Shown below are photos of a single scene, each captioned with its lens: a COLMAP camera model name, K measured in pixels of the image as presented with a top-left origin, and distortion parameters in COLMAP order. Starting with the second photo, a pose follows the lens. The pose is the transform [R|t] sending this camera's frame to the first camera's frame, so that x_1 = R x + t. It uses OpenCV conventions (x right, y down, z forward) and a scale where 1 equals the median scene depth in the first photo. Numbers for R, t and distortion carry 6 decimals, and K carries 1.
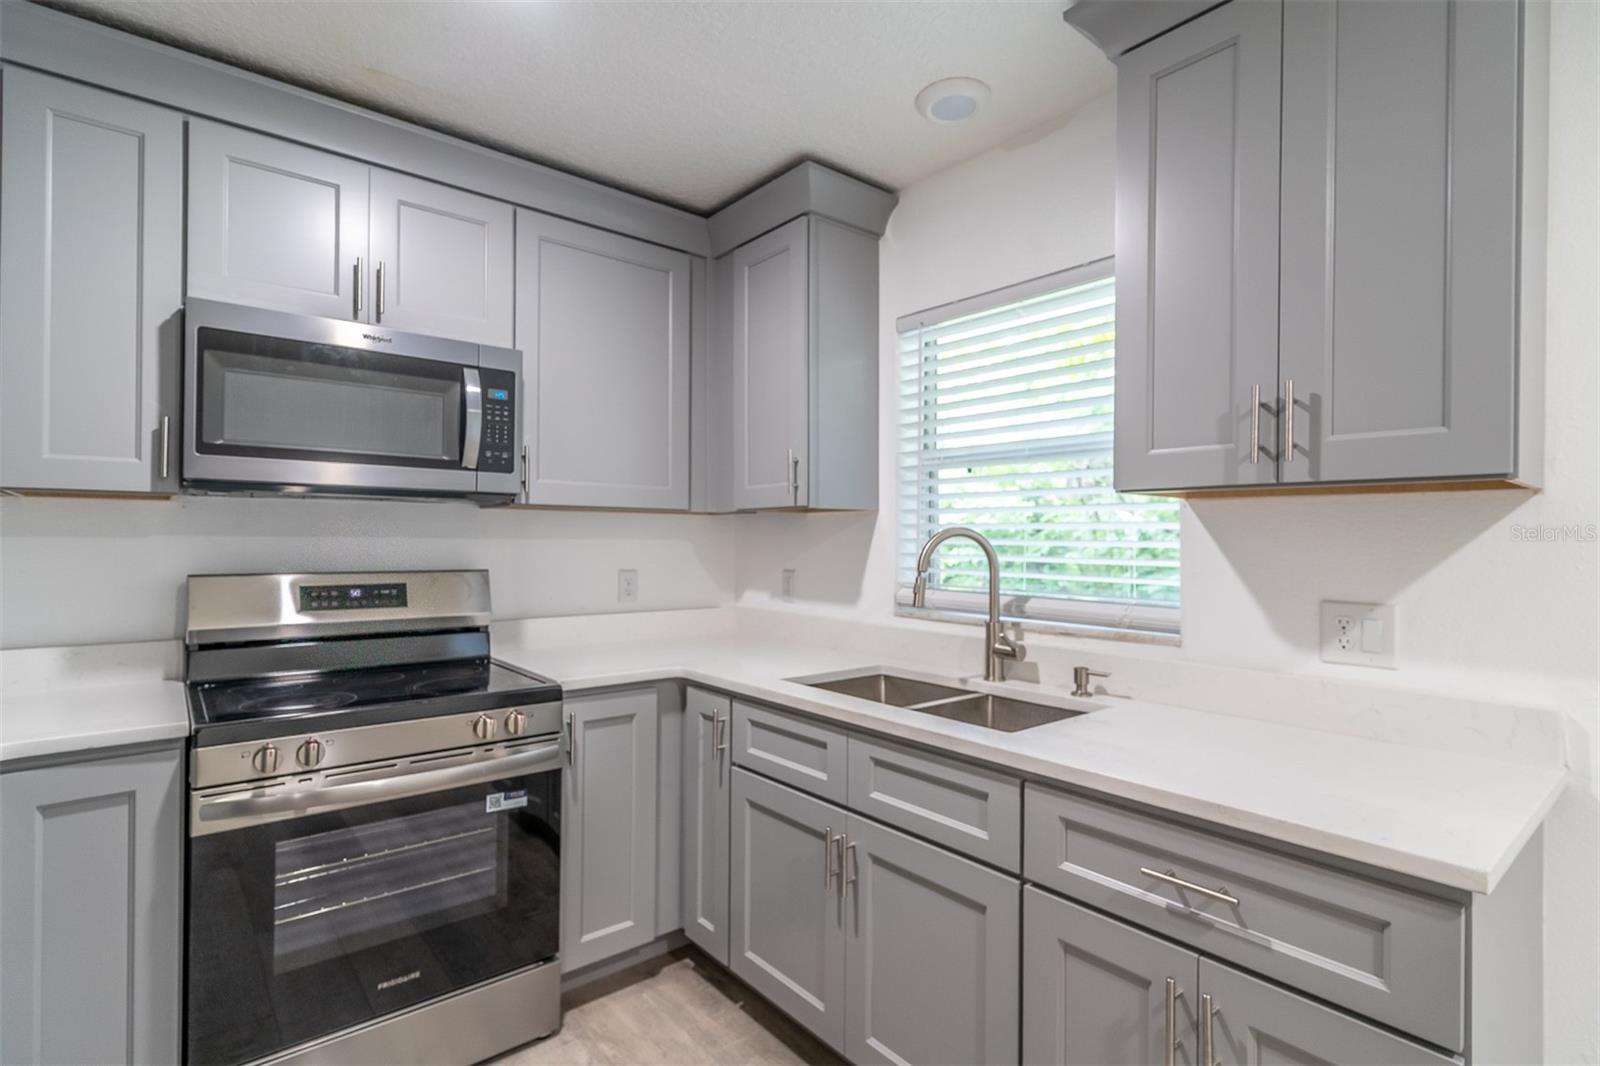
lens RADIAL K [[761.9, 0, 795.3], [0, 761.9, 539.6], [0, 0, 1]] dist [0.007750, -0.001186]
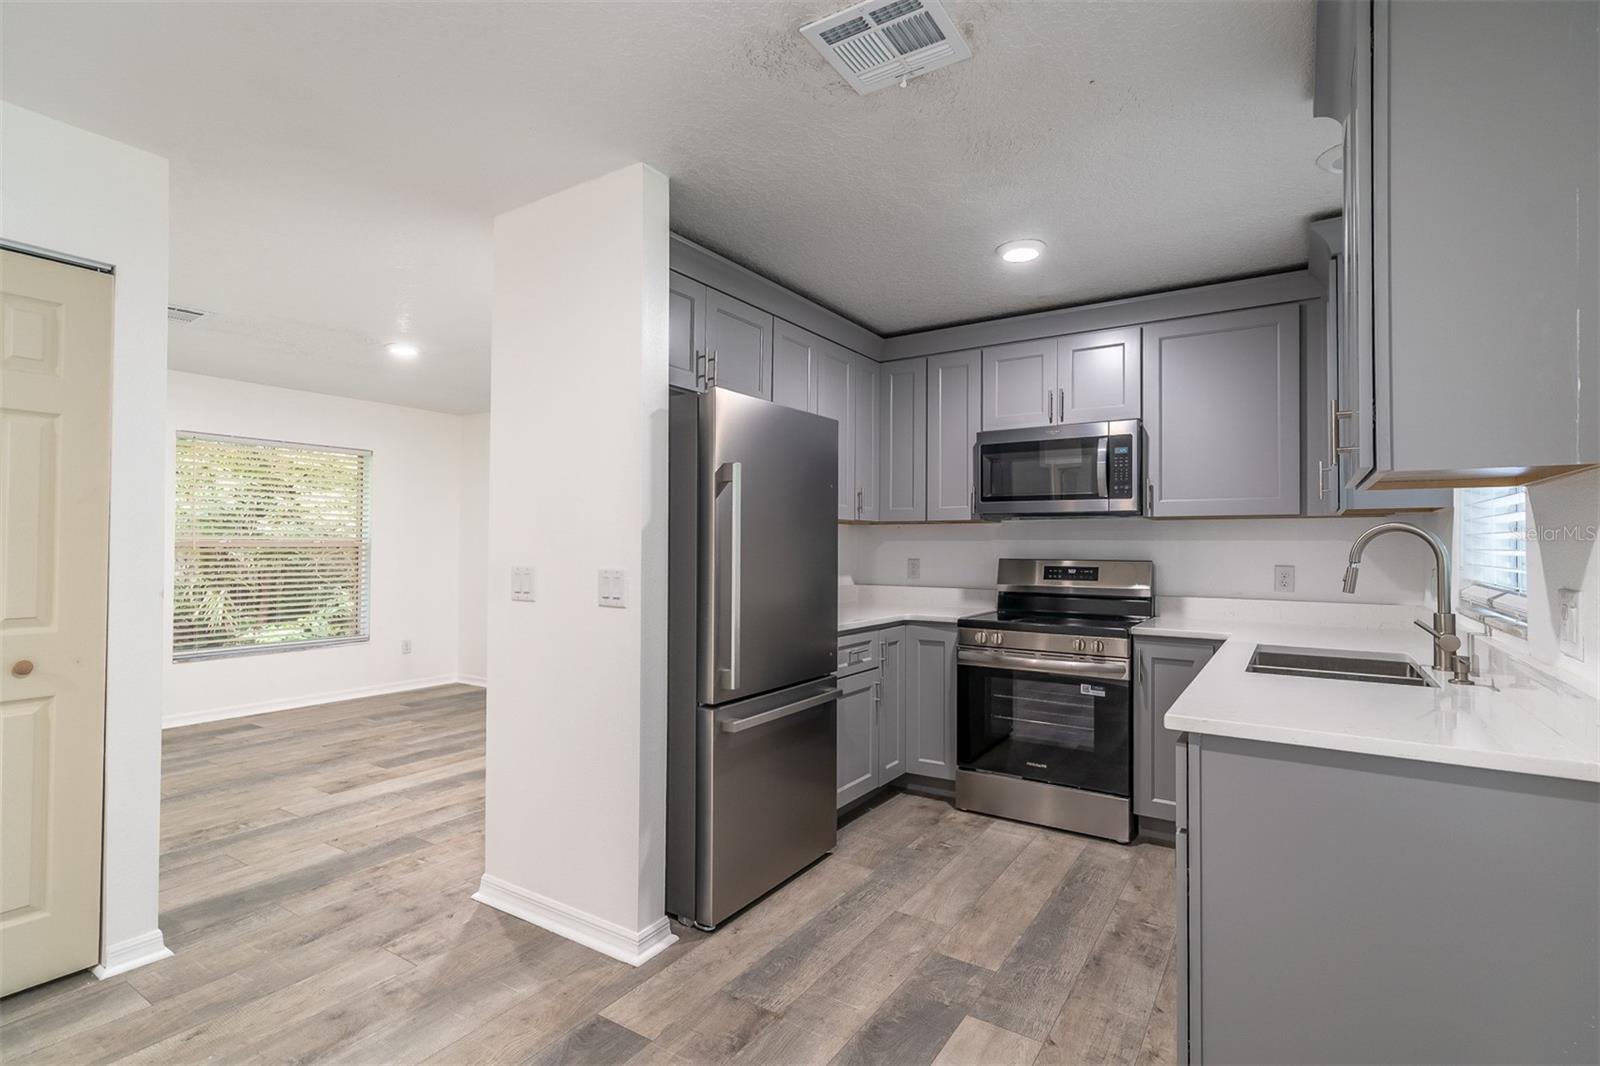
lens RADIAL K [[761.9, 0, 795.3], [0, 761.9, 539.6], [0, 0, 1]] dist [0.007750, -0.001186]
pose [[0.289996, -0.014788, -0.956914, 0.983942], [-0.000235, 0.999879, -0.015523, 0.024813], [0.957028, 0.004727, 0.289957, -0.132919]]
